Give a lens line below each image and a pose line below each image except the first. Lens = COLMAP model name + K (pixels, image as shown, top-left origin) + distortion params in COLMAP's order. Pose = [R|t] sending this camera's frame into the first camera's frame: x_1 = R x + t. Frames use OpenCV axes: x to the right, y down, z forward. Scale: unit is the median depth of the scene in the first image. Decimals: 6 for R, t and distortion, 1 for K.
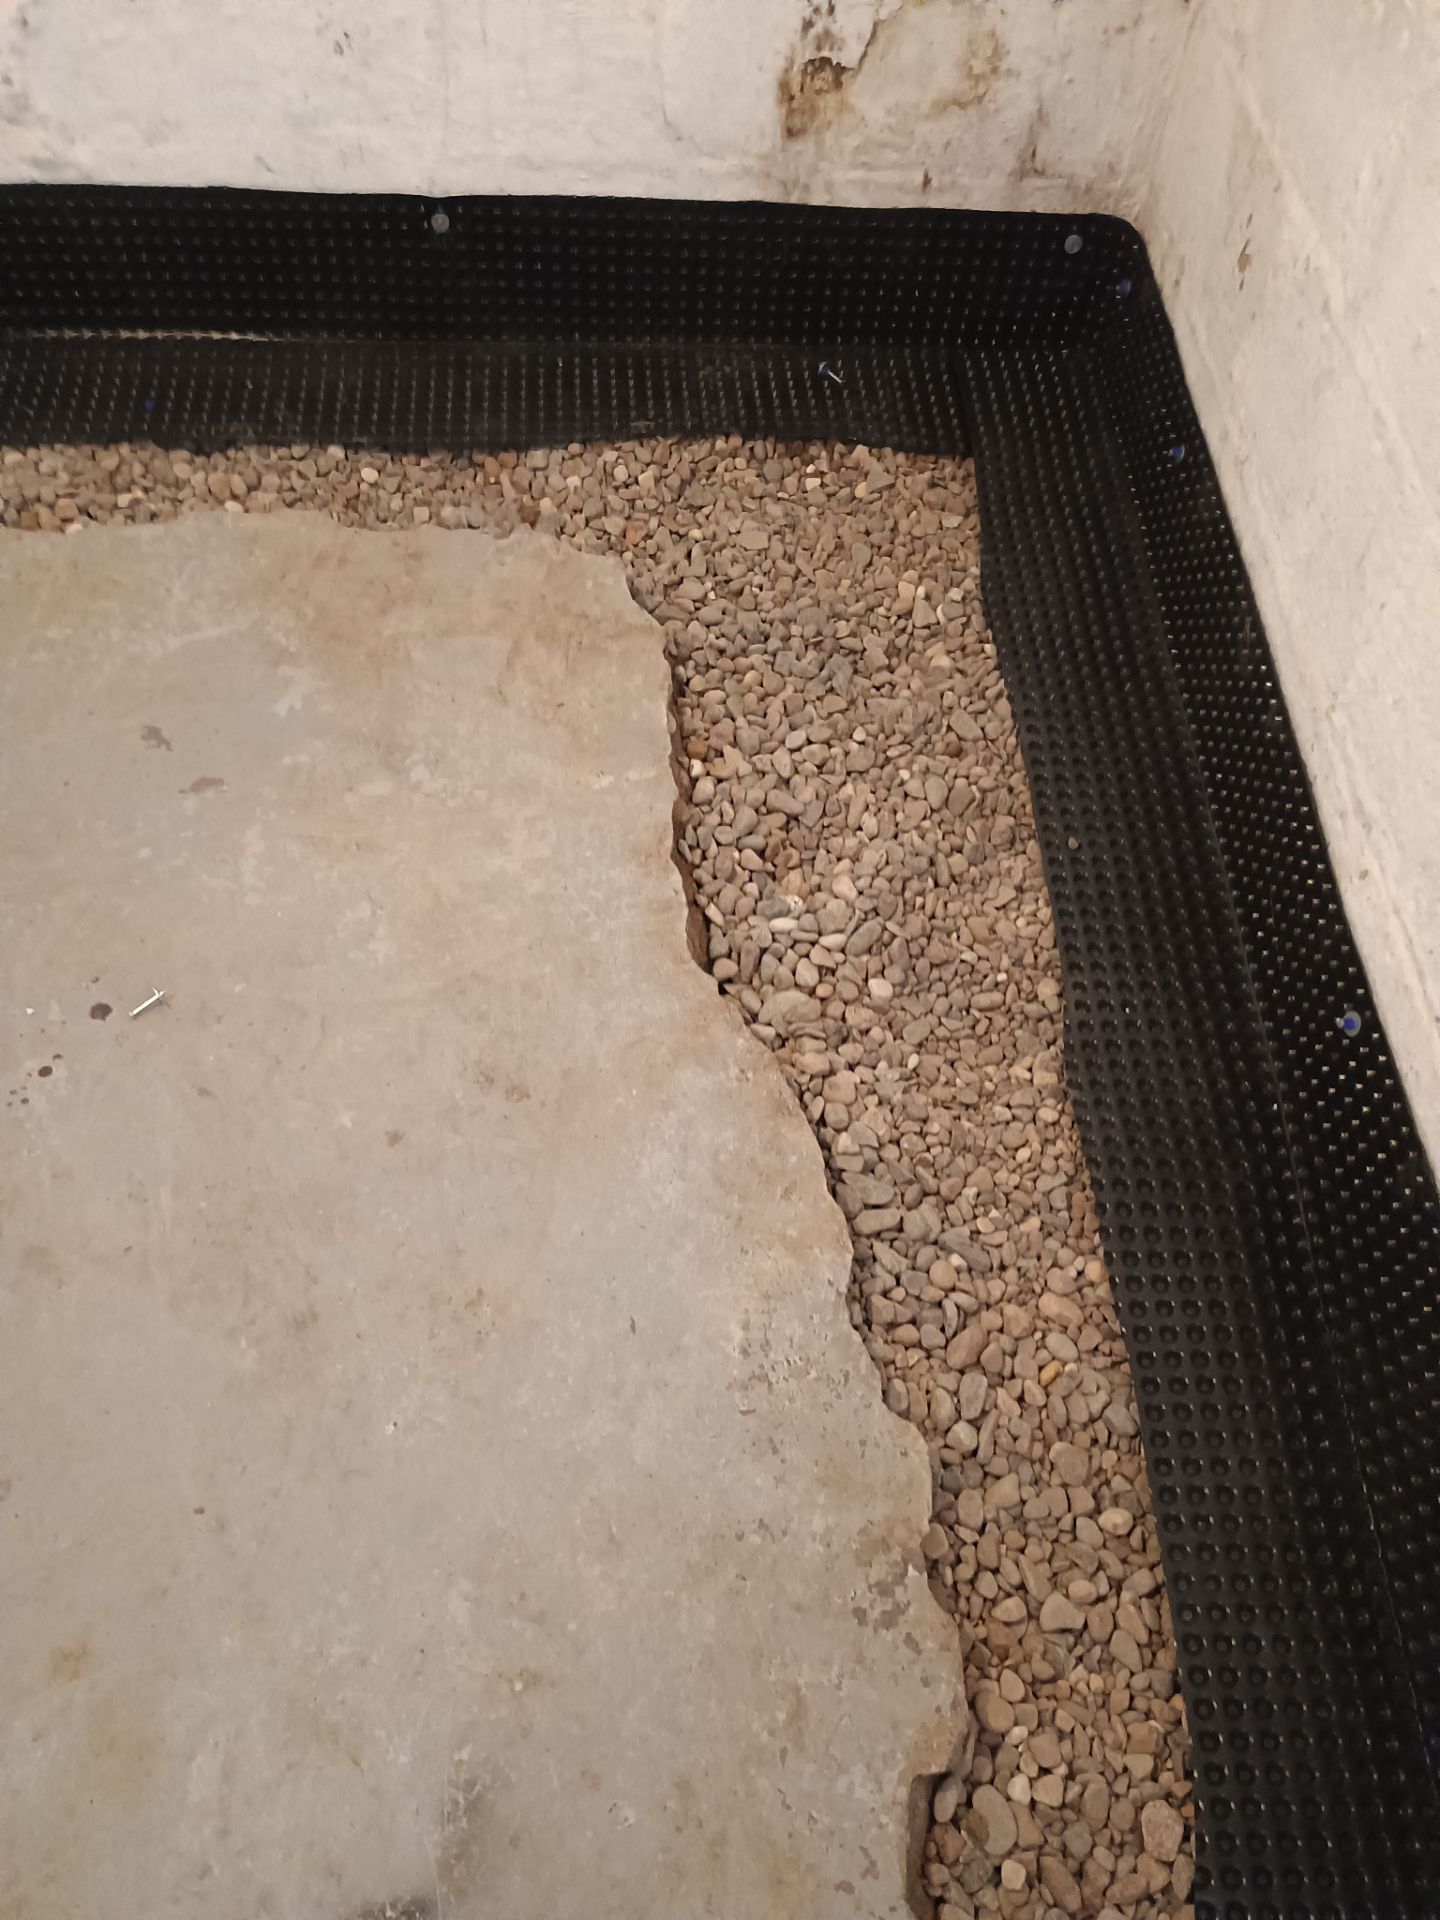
lens RADIAL K [[1661.5, 0, 690.9], [0, 1661.5, 990.9], [0, 0, 1]] dist [0.051814, -0.061373]
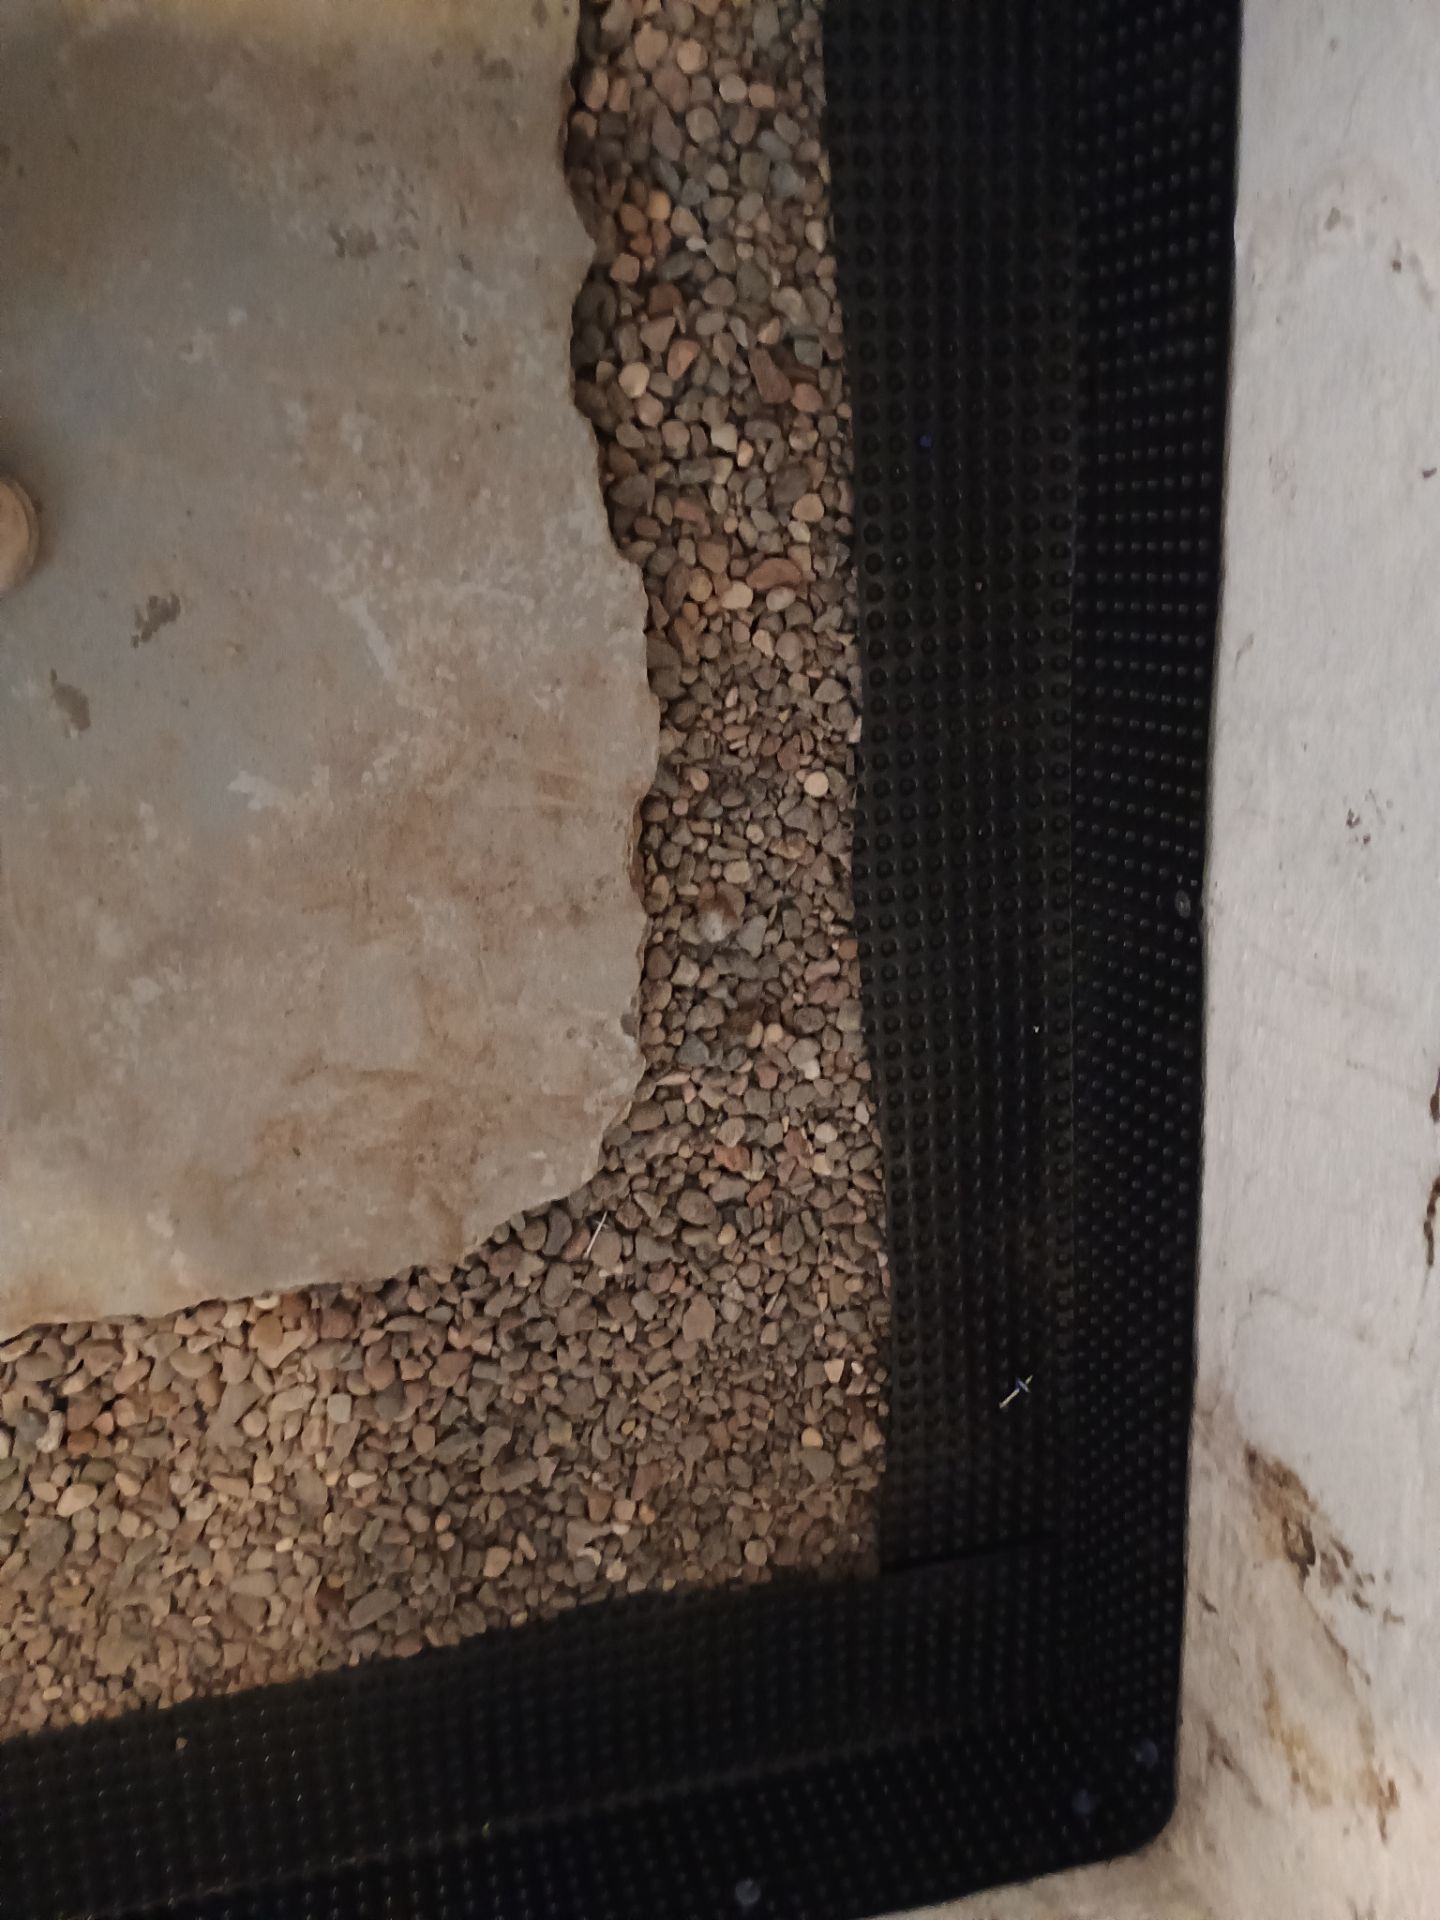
lens RADIAL K [[1661.5, 0, 721.4], [0, 1661.5, 959.8], [0, 0, 1]] dist [0.051814, -0.061373]
pose [[0.022192, 0.978387, 0.205586, -0.302820], [-0.942157, -0.048323, 0.331669, -0.576375], [0.334436, -0.201055, 0.920722, 0.393030]]
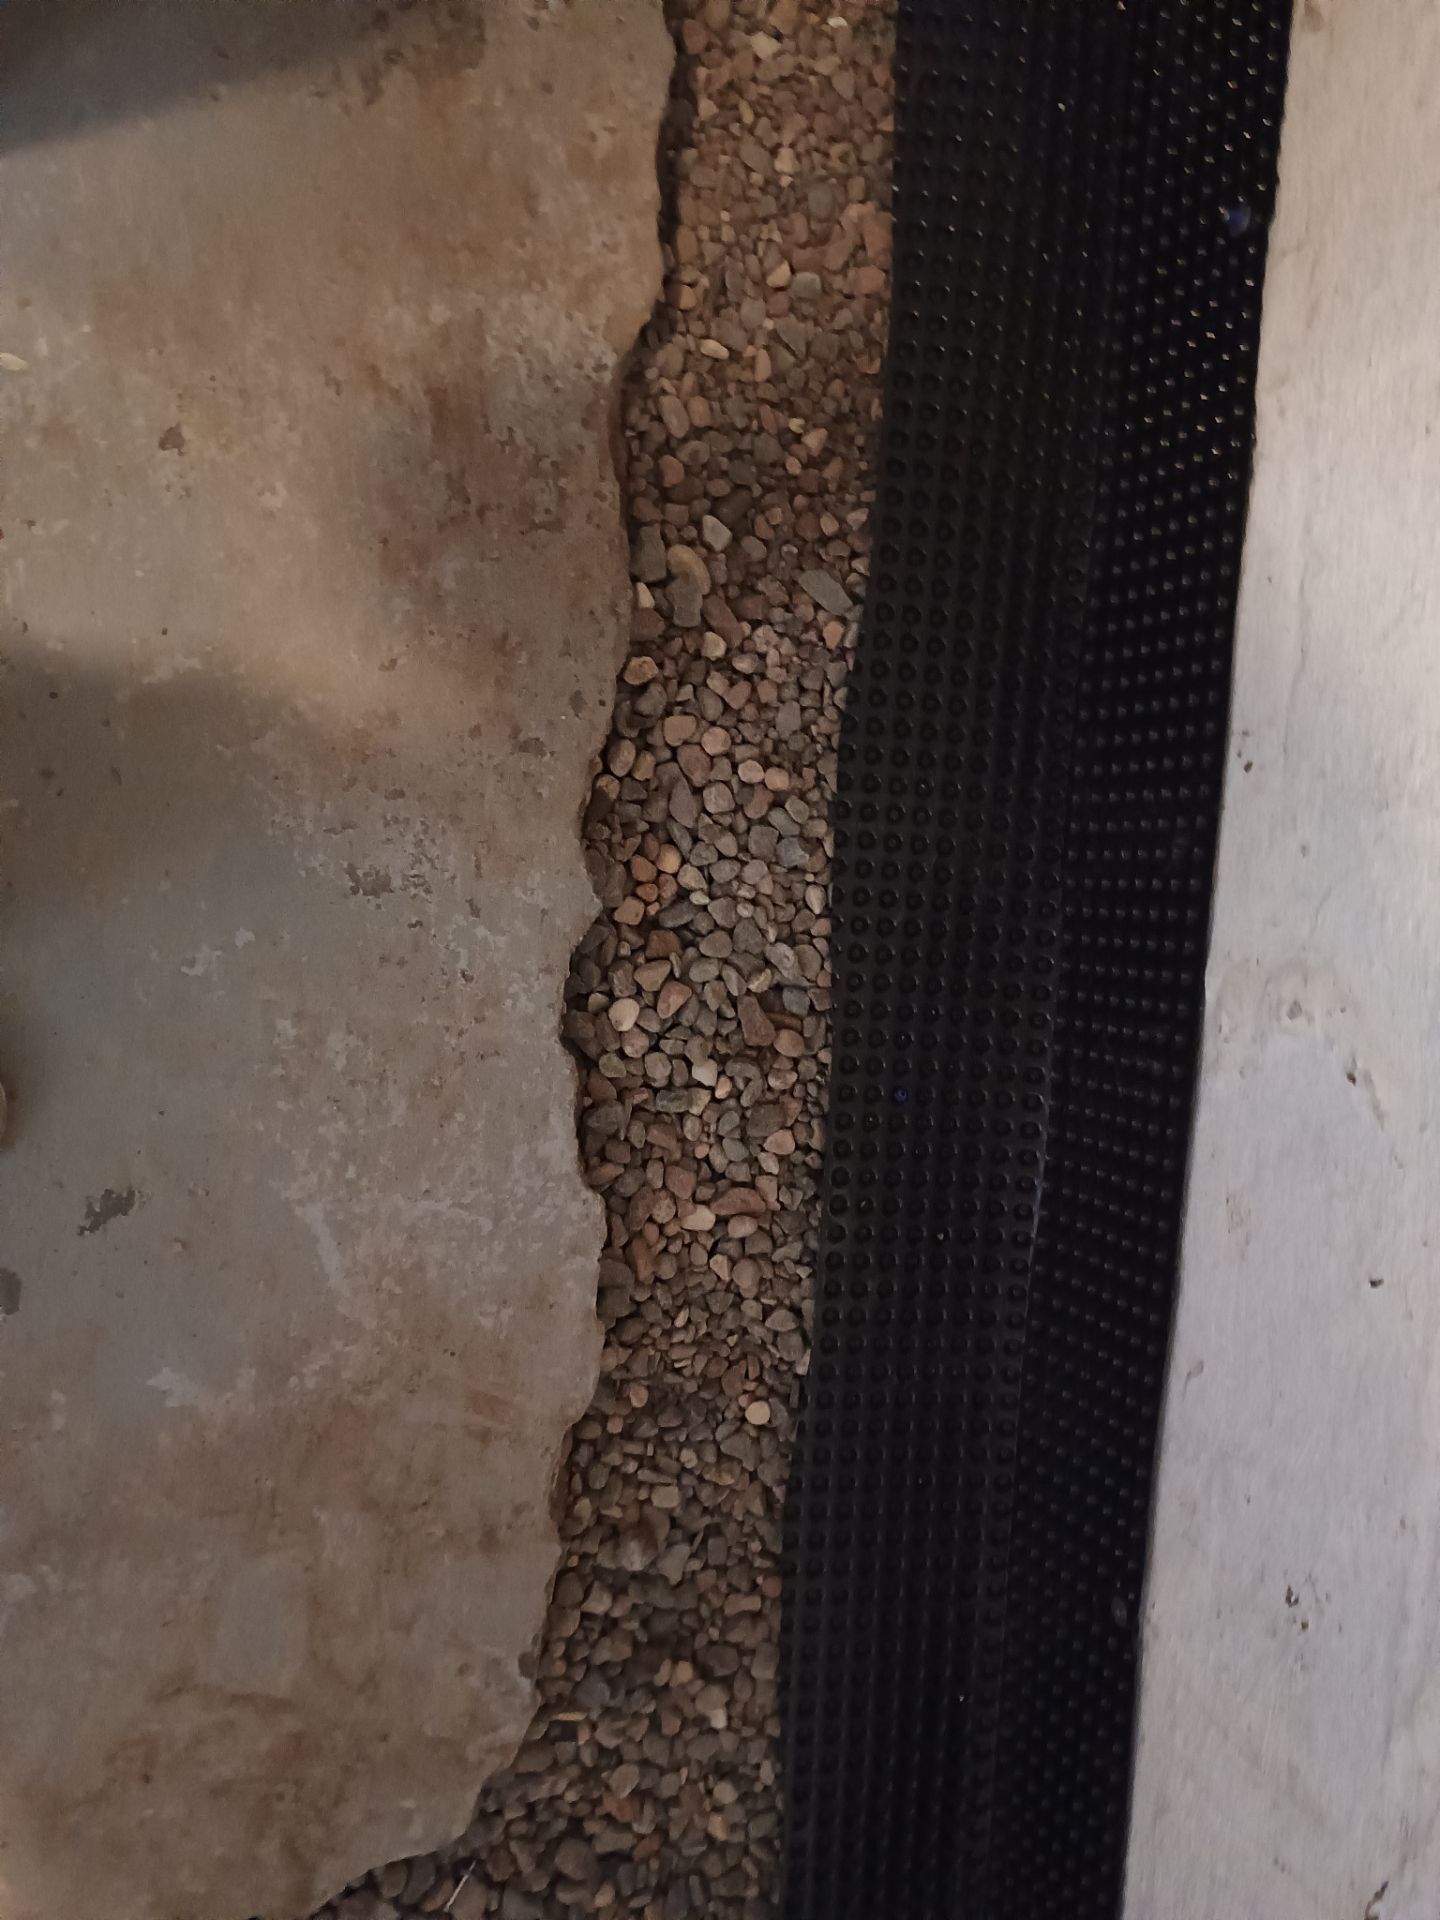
lens RADIAL K [[1661.5, 0, 737.0], [0, 1661.5, 964.9], [0, 0, 1]] dist [0.051814, -0.061373]
pose [[-0.103021, 0.994672, -0.003866, -0.421368], [-0.937805, -0.095835, 0.333674, -0.581258], [0.331525, 0.038001, 0.942681, 0.413373]]
